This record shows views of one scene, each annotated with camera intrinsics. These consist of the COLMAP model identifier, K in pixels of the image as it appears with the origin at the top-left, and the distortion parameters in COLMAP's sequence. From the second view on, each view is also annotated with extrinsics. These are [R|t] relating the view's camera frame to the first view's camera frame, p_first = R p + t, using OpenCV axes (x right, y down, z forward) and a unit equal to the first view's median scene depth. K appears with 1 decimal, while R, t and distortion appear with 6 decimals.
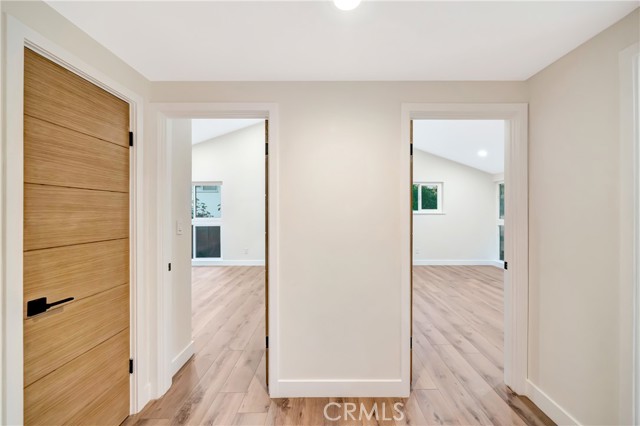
lens RADIAL K [[256.4, 0, 324.0], [0, 256.4, 210.5], [0, 0, 1]] dist [-0.016440, -0.000095]
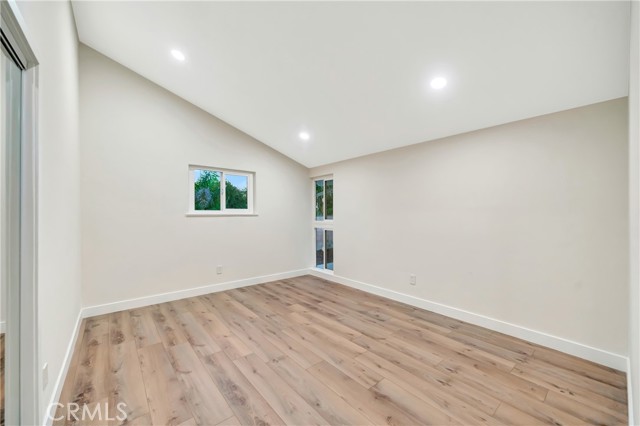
lens RADIAL K [[256.4, 0, 324.0], [0, 256.4, 210.5], [0, 0, 1]] dist [-0.016440, -0.000095]
pose [[0.758000, 0.003748, 0.652244, 0.147570], [0.006743, 0.999885, -0.013583, 0.012068], [-0.652220, 0.014694, 0.757887, 0.338643]]
